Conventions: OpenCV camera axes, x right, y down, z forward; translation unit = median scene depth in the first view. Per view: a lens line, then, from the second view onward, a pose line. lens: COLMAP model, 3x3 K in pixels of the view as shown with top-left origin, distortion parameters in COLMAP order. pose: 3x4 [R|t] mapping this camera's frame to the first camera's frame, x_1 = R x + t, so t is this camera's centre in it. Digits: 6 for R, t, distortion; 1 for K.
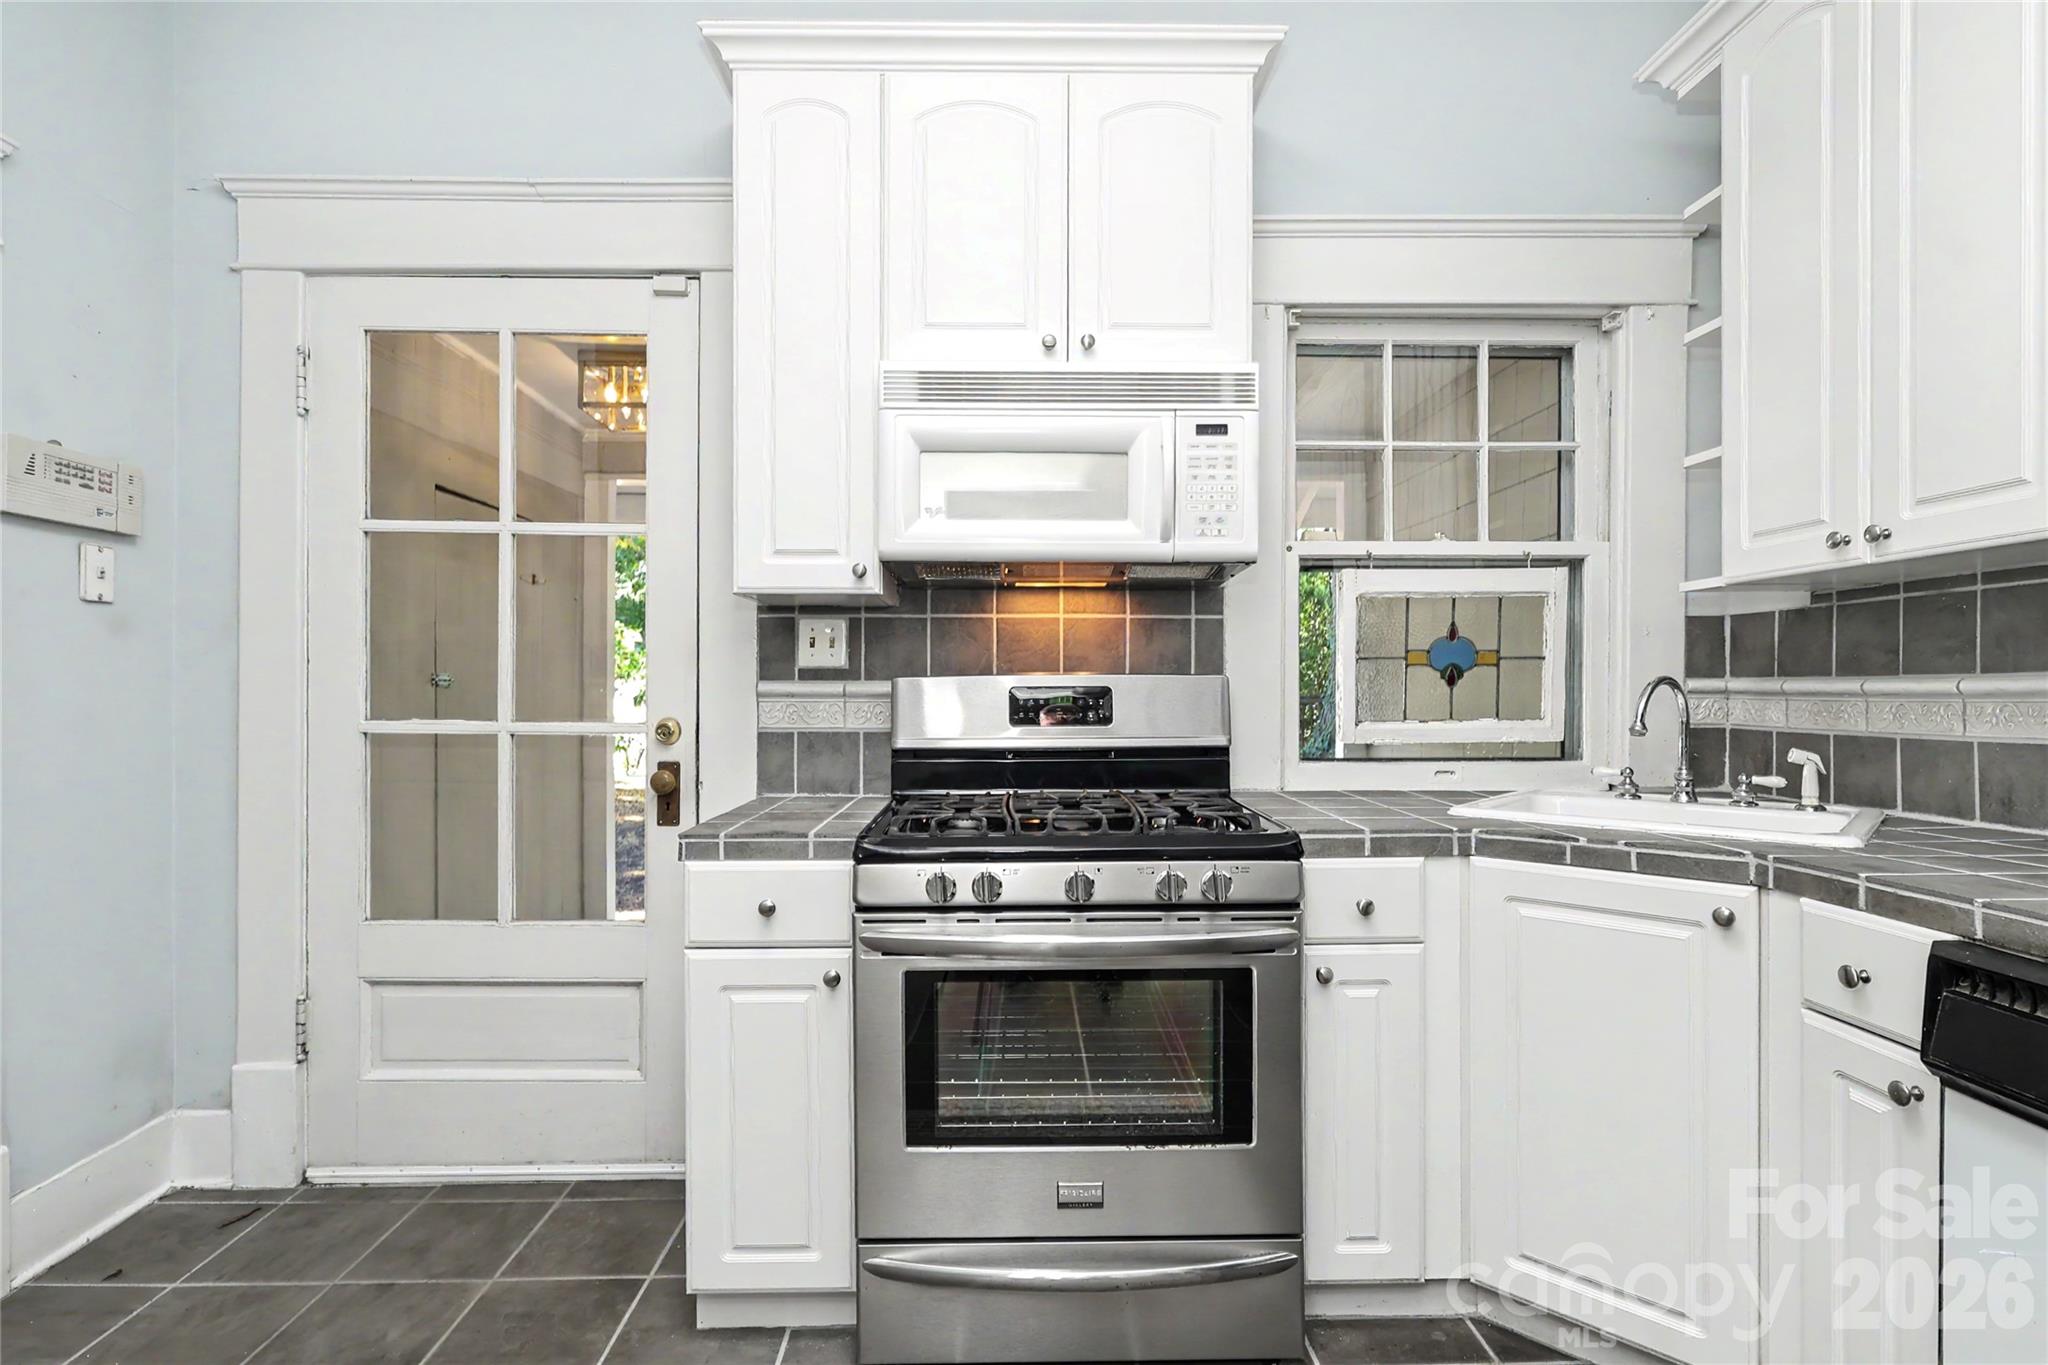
lens RADIAL K [[974.3, 0, 1026.5], [0, 974.3, 688.0], [0, 0, 1]] dist [0.004196, -0.001530]
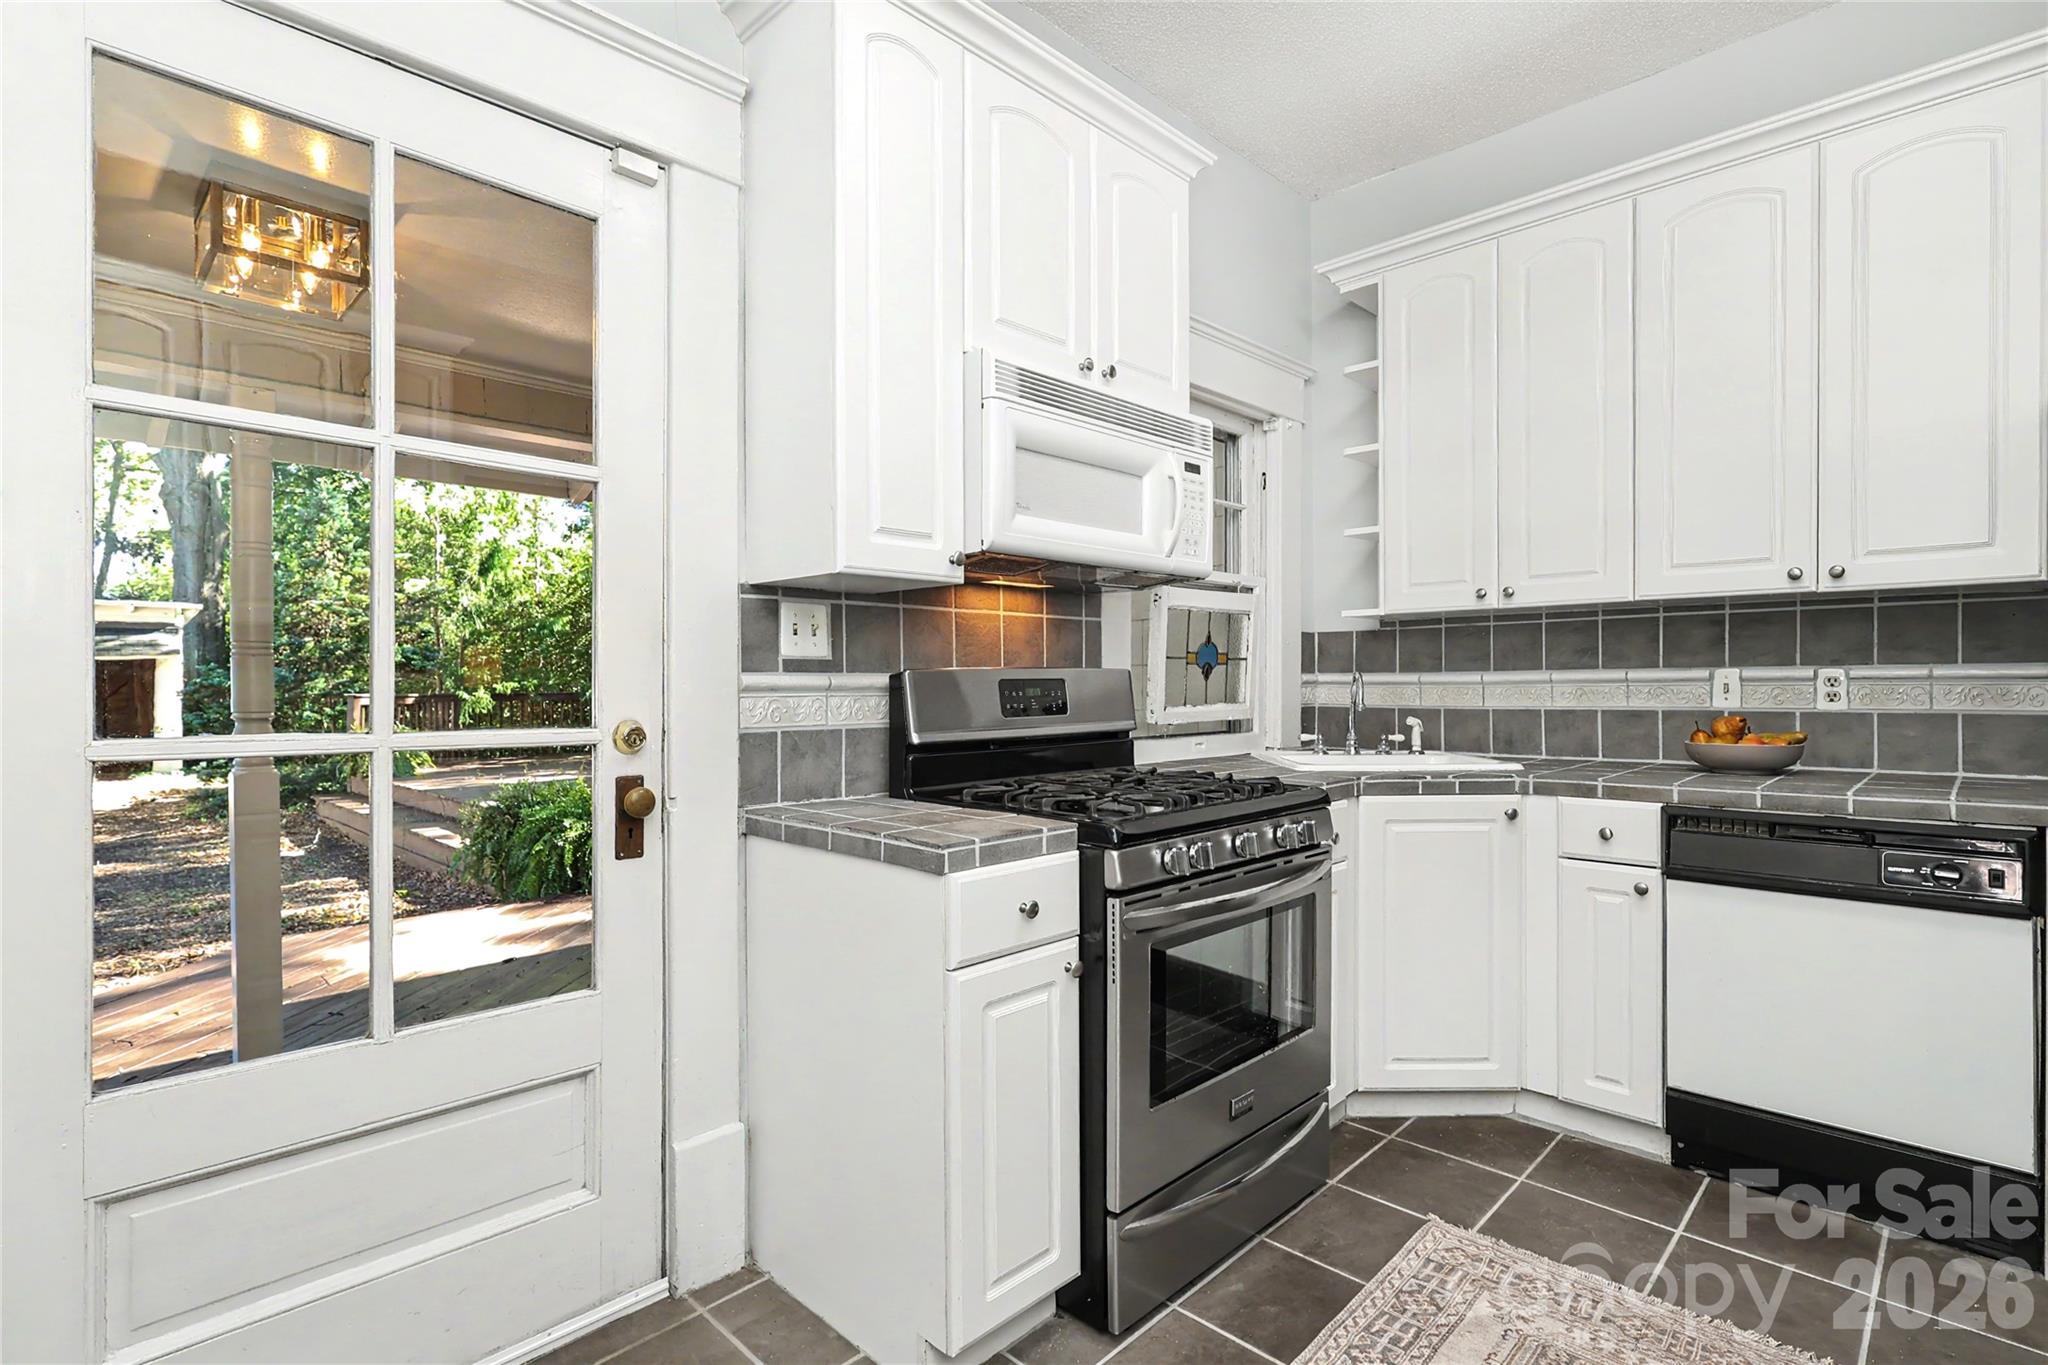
lens RADIAL K [[974.3, 0, 978.4], [0, 974.3, 681.6], [0, 0, 1]] dist [0.004196, -0.001530]
pose [[0.733253, -0.002487, 0.679951, -0.700826], [0.003398, 0.999994, -0.000007, 0.000616], [-0.679947, 0.002316, 0.733257, 0.242586]]
